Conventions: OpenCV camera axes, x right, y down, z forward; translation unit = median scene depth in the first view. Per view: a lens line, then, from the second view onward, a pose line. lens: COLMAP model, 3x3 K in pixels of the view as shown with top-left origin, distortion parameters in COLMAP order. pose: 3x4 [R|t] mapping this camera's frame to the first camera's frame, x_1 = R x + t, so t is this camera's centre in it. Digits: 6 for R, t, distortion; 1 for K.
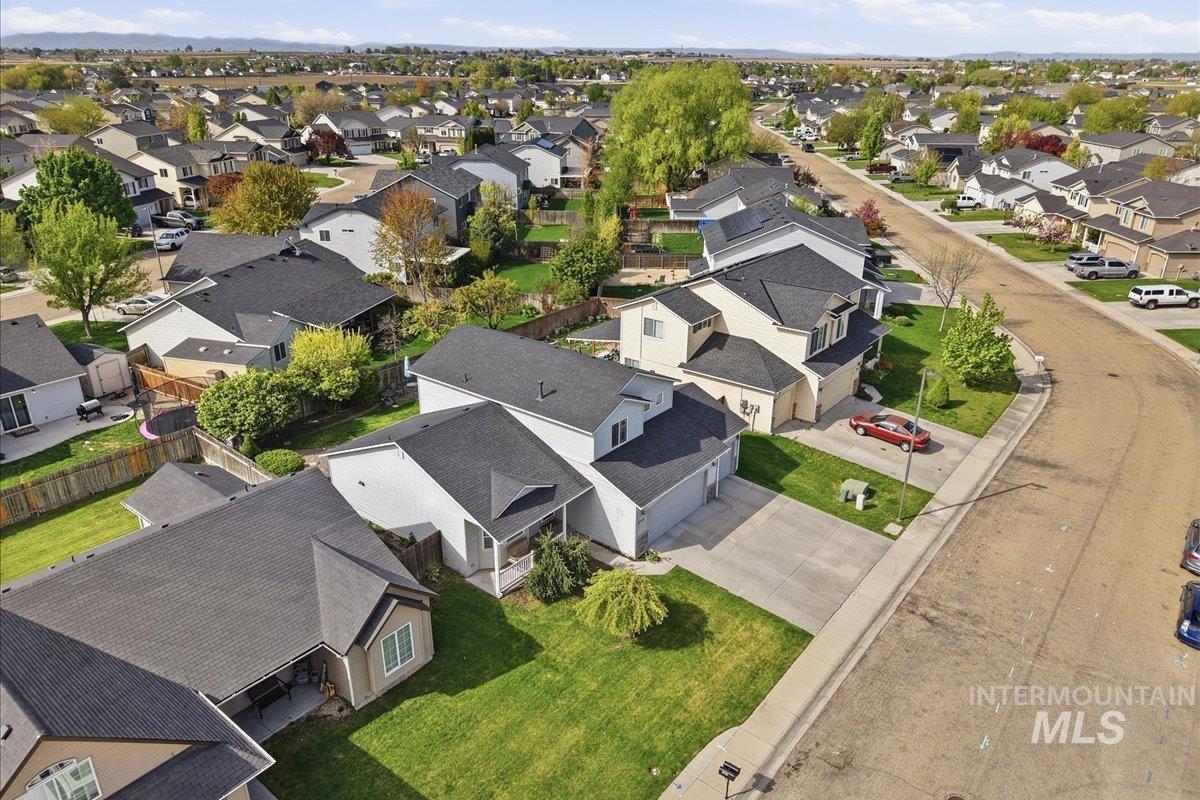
lens RADIAL K [[801.6, 0, 597.4], [0, 801.6, 393.0], [0, 0, 1]] dist [0.006474, -0.001461]
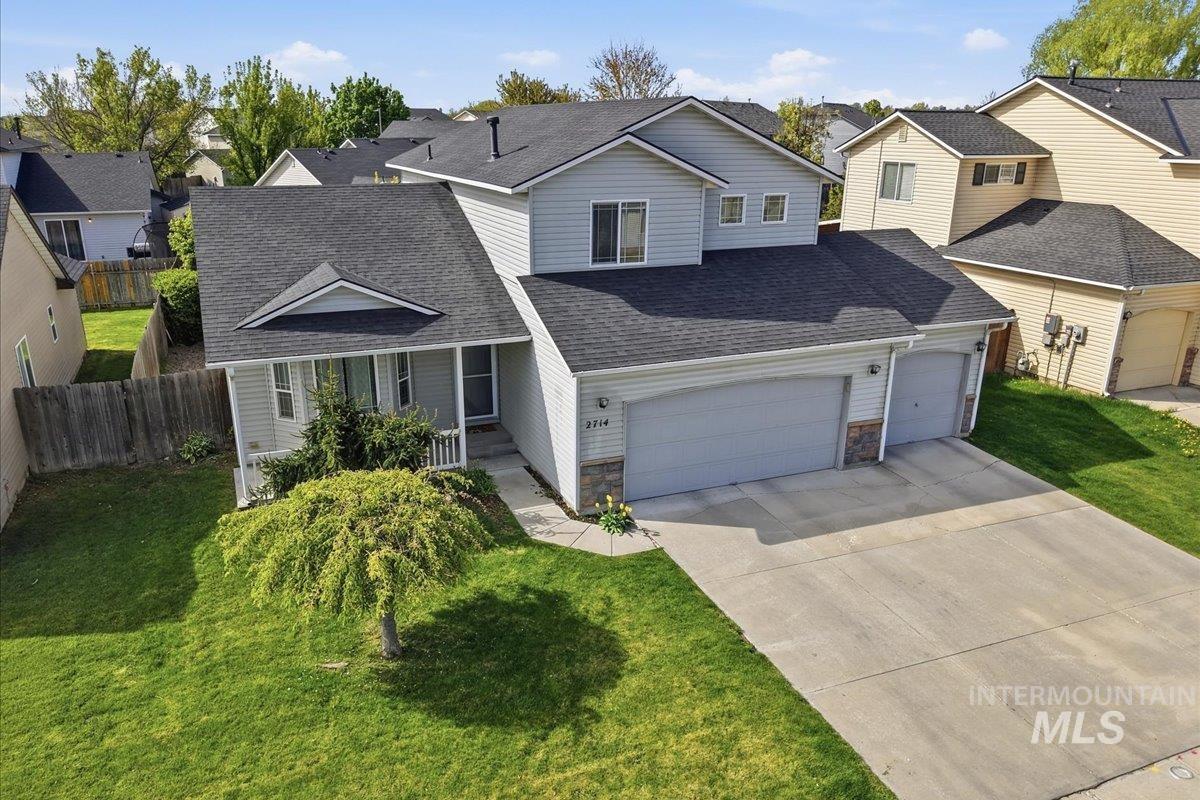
lens RADIAL K [[874.8, 0, 575.2], [0, 874.8, 450.4], [0, 0, 1]] dist [0.000078, -0.008465]
pose [[0.871864, 0.165618, -0.460894, 0.222465], [-0.178783, 0.983769, 0.015308, 0.148344], [0.455949, 0.069053, 0.887323, 0.525253]]
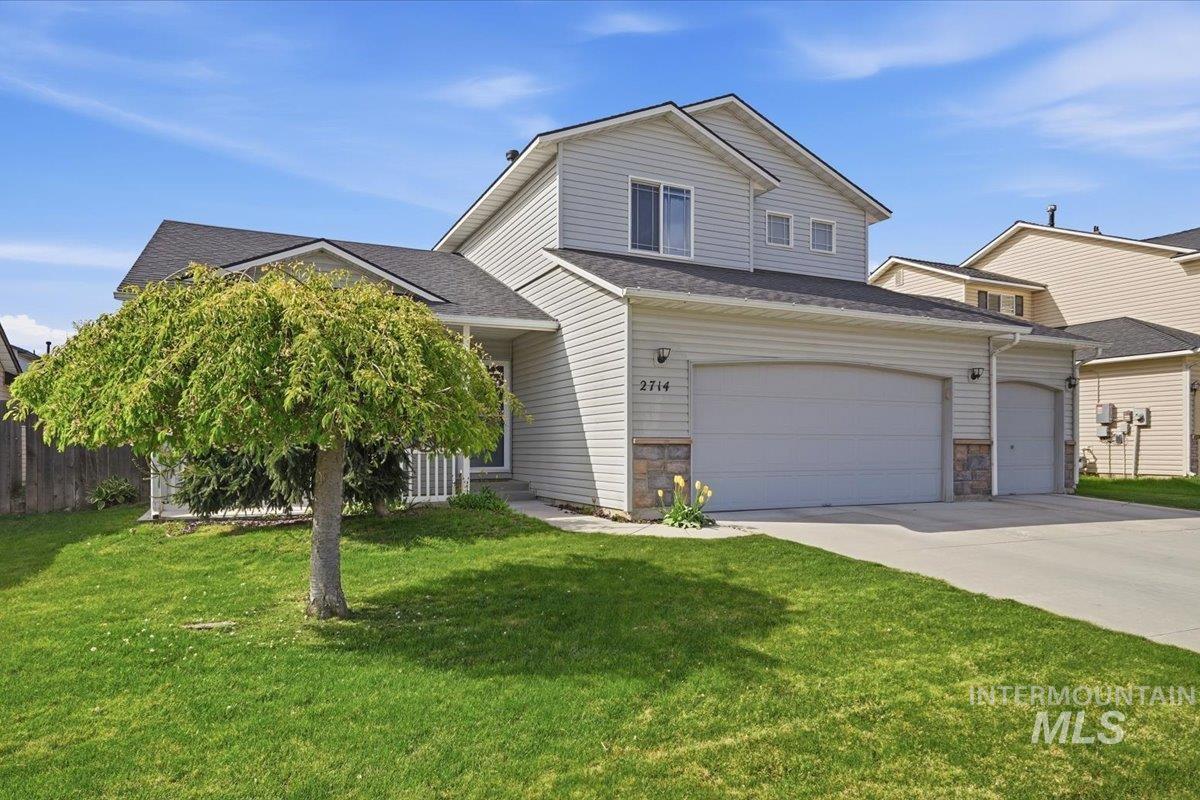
lens RADIAL K [[757.3, 0, 603.1], [0, 757.3, 452.5], [0, 0, 1]] dist [0.005894, 0.004091]
pose [[0.898892, -0.007119, -0.438113, 0.142345], [-0.156427, 0.928767, -0.336039, 0.248939], [0.409298, 0.370595, 0.833747, 0.669513]]
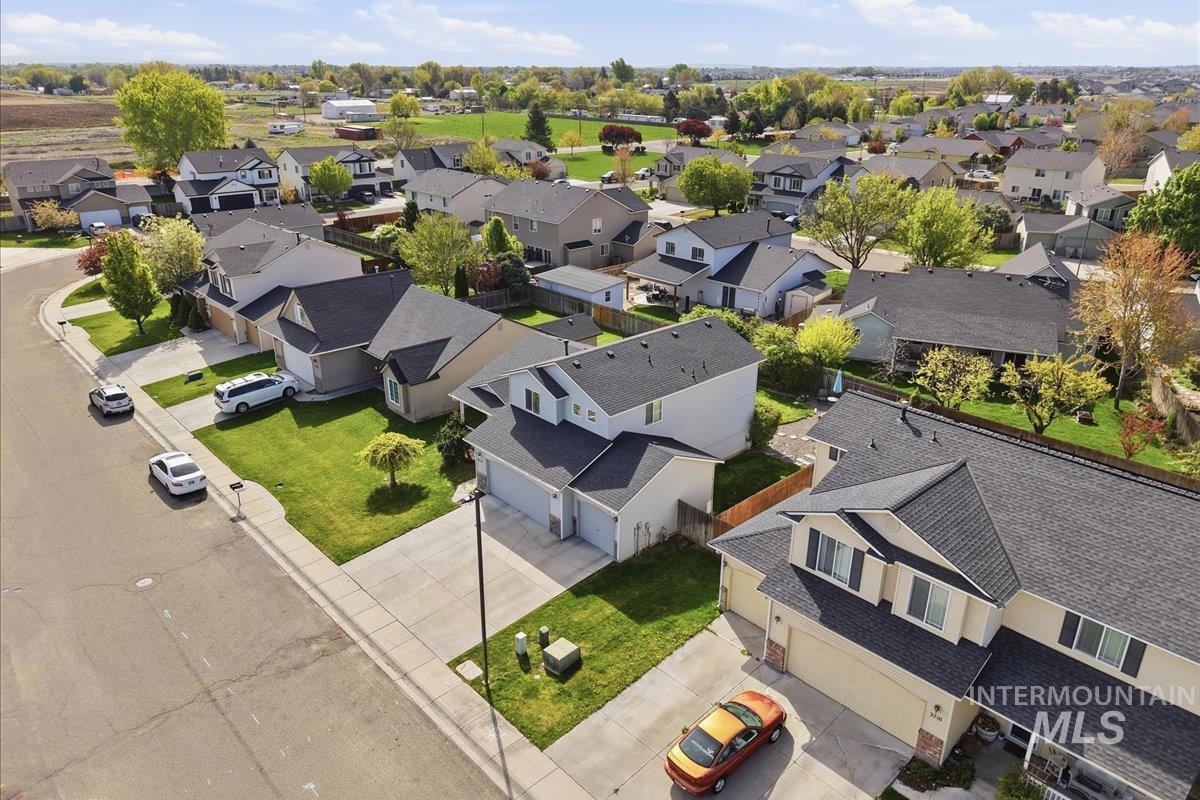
lens RADIAL K [[801.6, 0, 603.9], [0, 801.6, 398.9], [0, 0, 1]] dist [0.006474, -0.001461]
pose [[-0.143755, 0.366620, -0.919197, 0.934116], [-0.378504, 0.837851, 0.393371, -0.386040], [0.914368, 0.404469, 0.018322, 0.972989]]
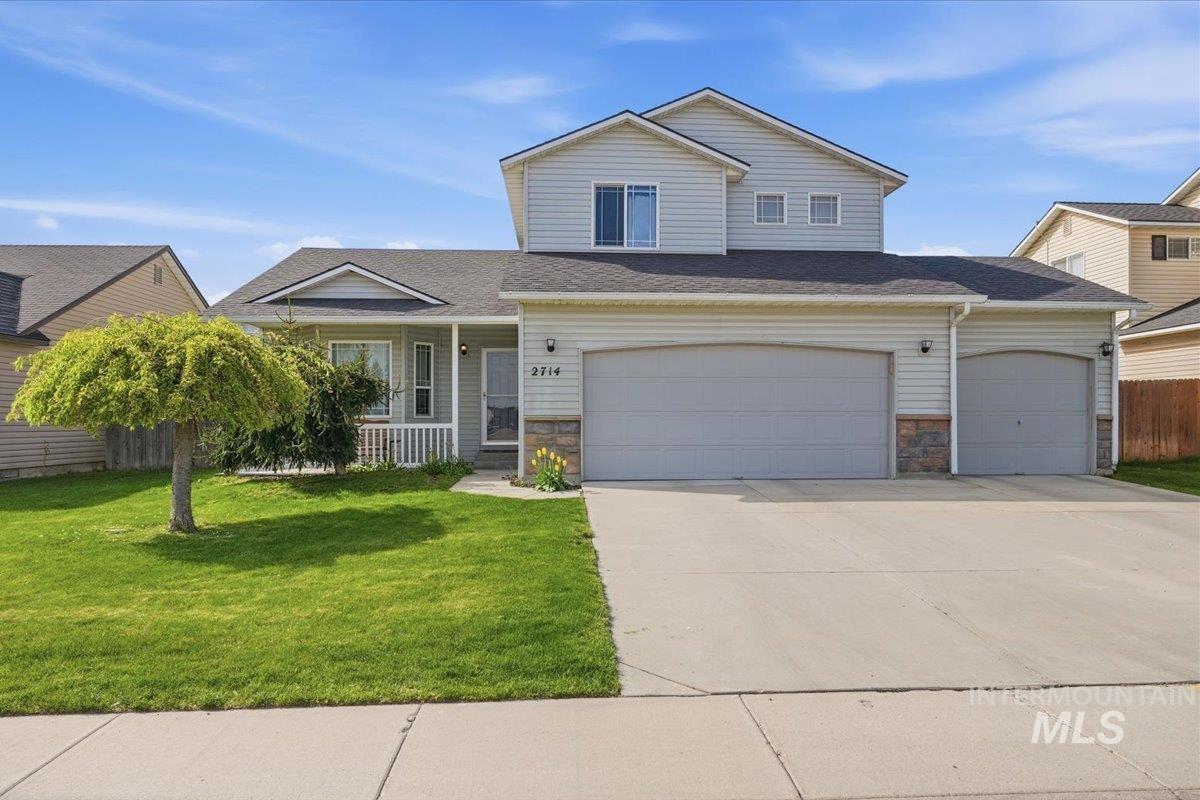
lens RADIAL K [[823.9, 0, 606.4], [0, 823.9, 425.6], [0, 0, 1]] dist [-0.017569, 0.005366]
pose [[0.666192, -0.008418, -0.745733, 0.303754], [-0.273132, 0.927709, -0.254471, 0.236078], [0.693965, 0.373210, 0.615732, 0.704751]]
